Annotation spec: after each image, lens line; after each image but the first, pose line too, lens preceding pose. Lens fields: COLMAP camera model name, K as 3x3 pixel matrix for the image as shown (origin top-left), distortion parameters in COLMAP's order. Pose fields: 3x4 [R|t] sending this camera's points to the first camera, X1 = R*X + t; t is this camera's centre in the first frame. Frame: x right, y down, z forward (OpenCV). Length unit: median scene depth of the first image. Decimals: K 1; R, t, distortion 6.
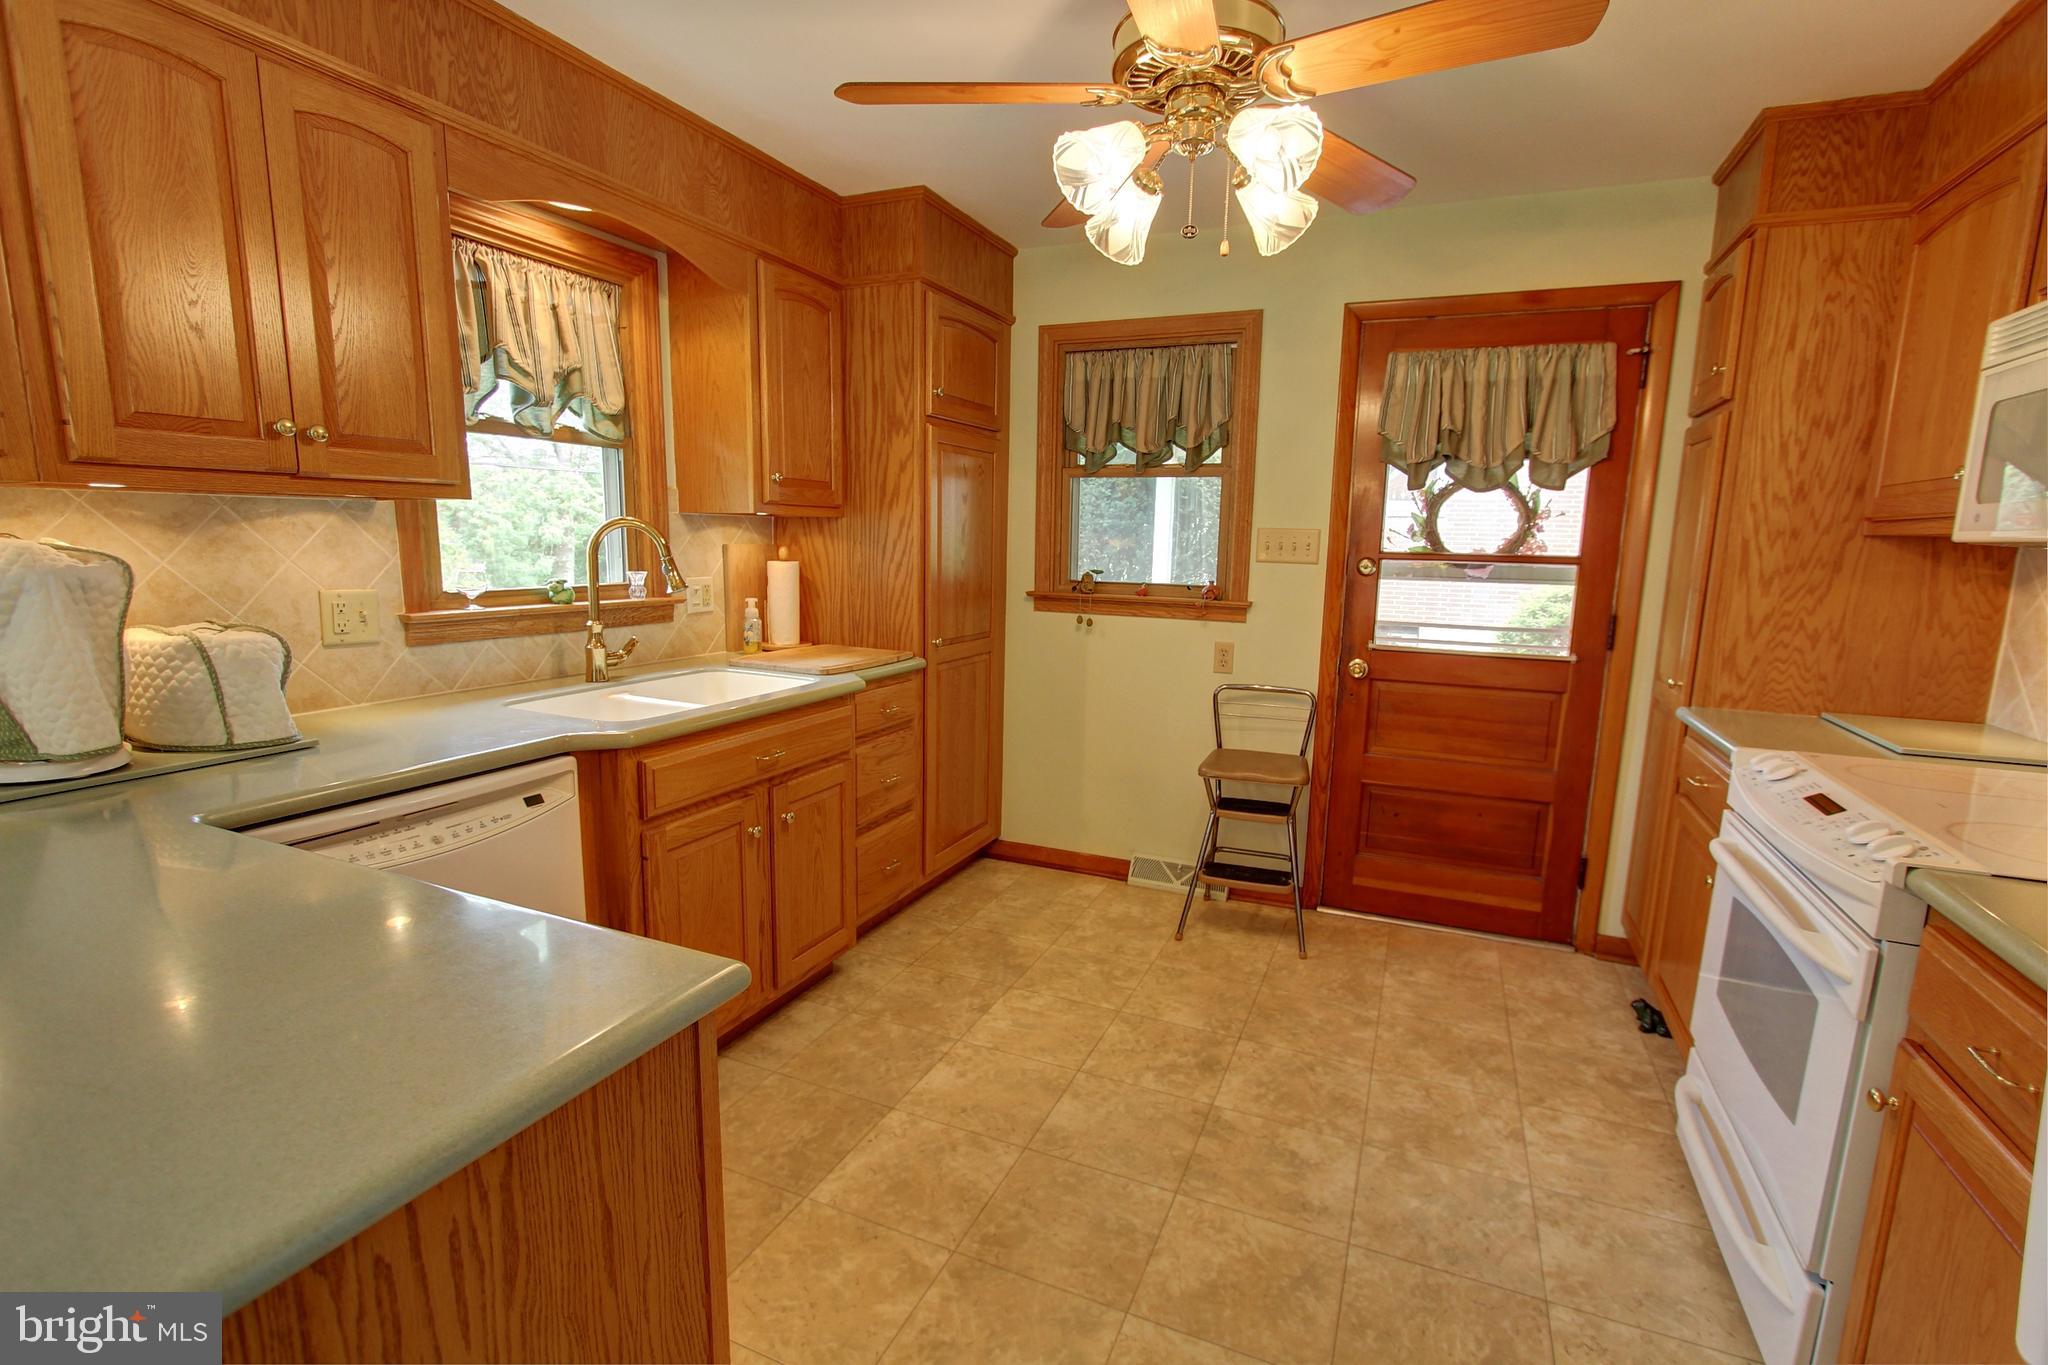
lens RADIAL K [[939.8, 0, 1030.8], [0, 939.8, 694.7], [0, 0, 1]] dist [-0.018119, 0.002823]
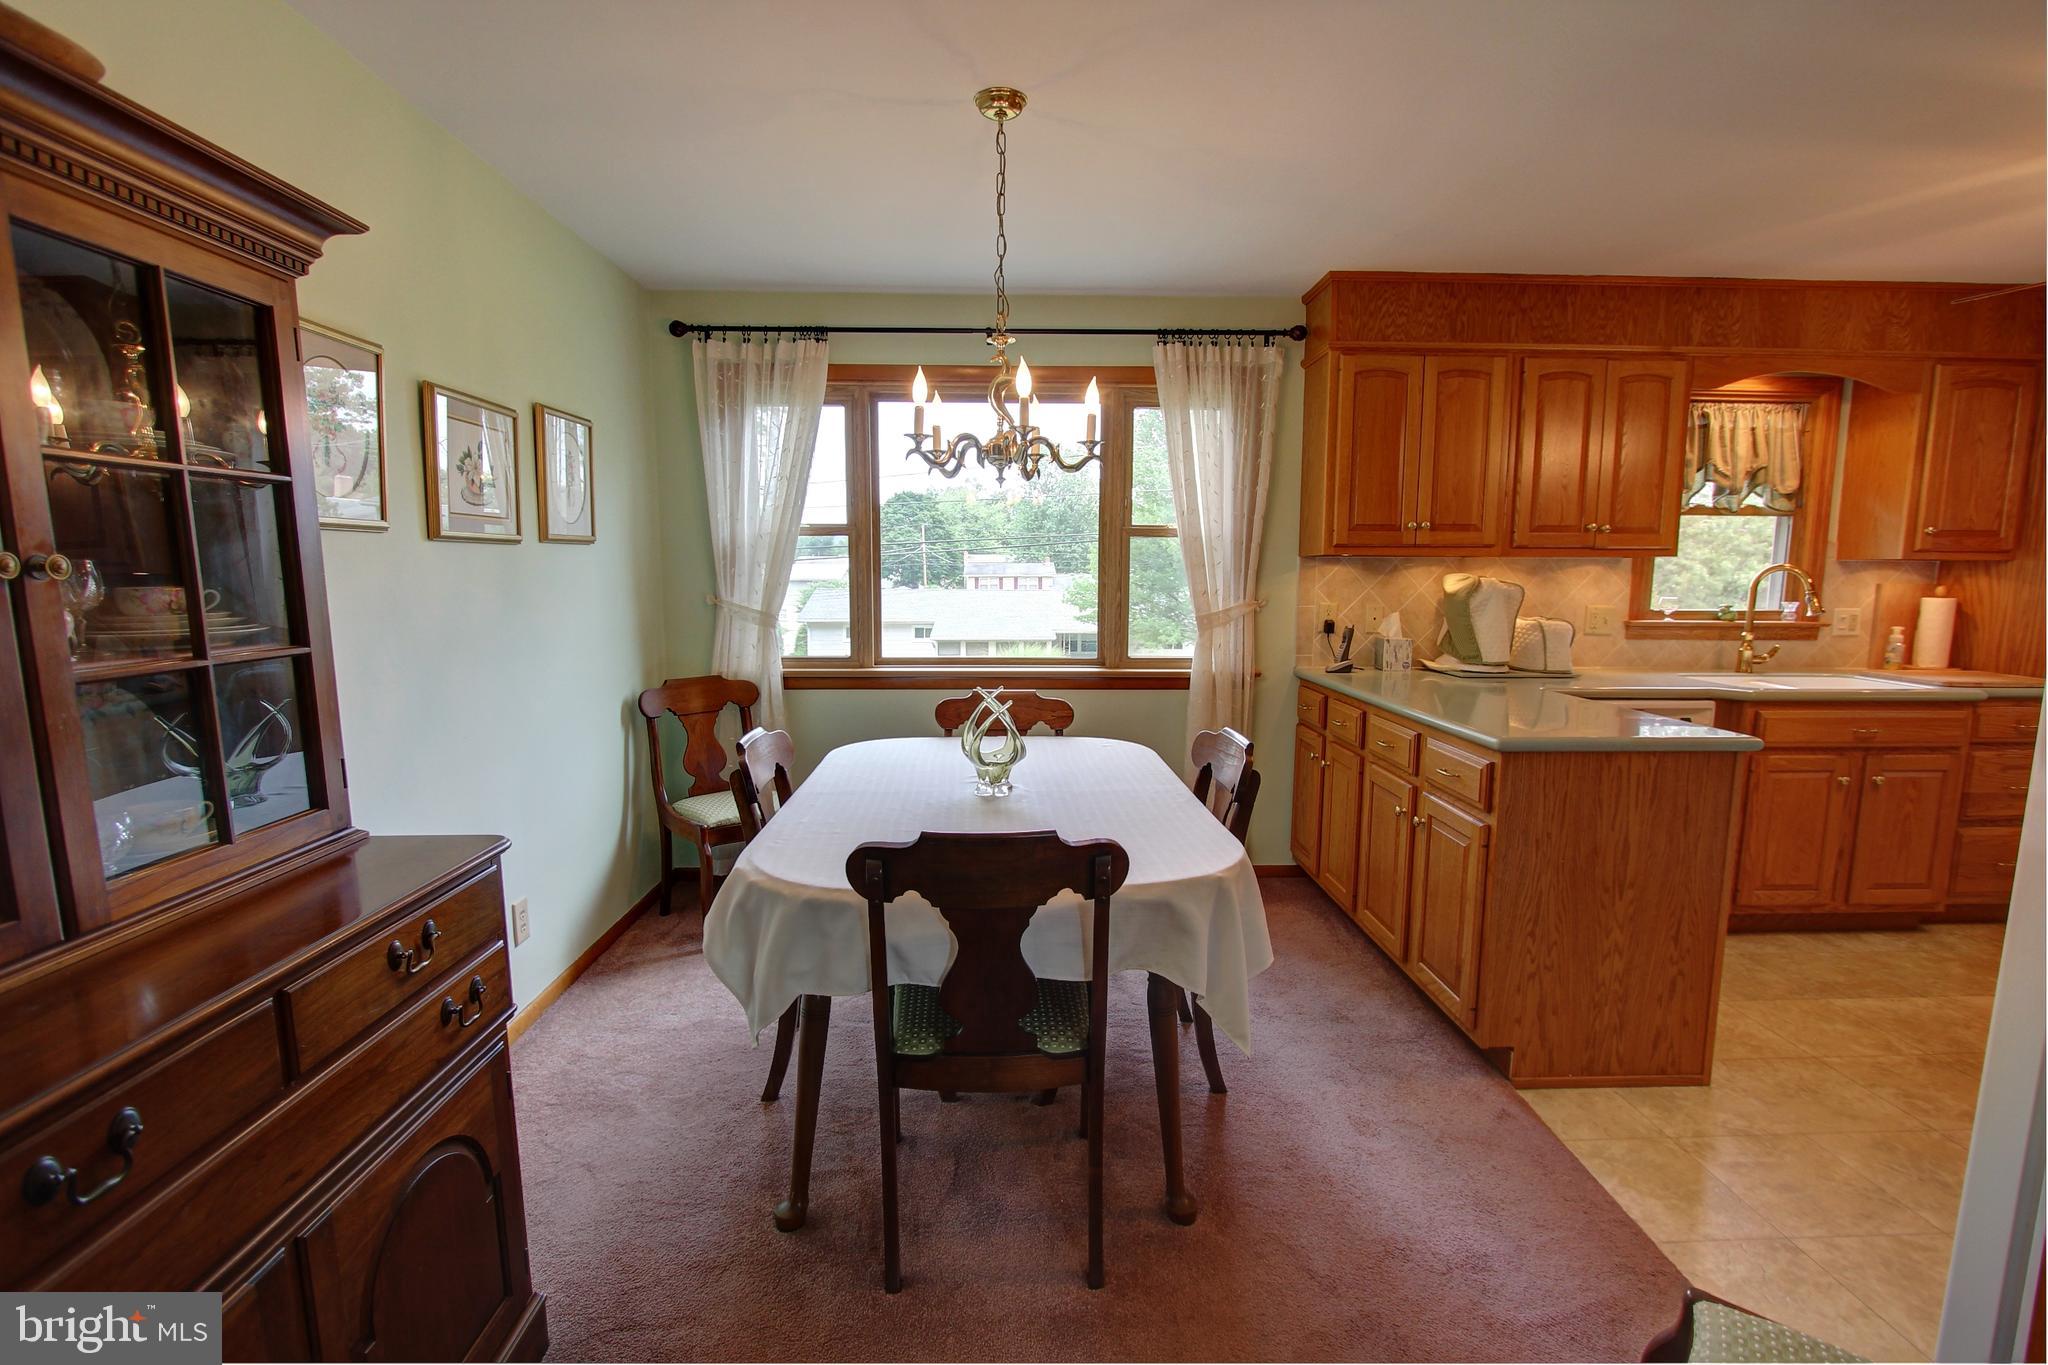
lens RADIAL K [[939.8, 0, 1028.1], [0, 939.8, 692.7], [0, 0, 1]] dist [-0.018119, 0.002823]
pose [[0.427970, 0.099122, -0.898341, 0.406494], [-0.145335, 0.988580, 0.039841, 0.129429], [0.892031, 0.113510, 0.437489, -0.703139]]
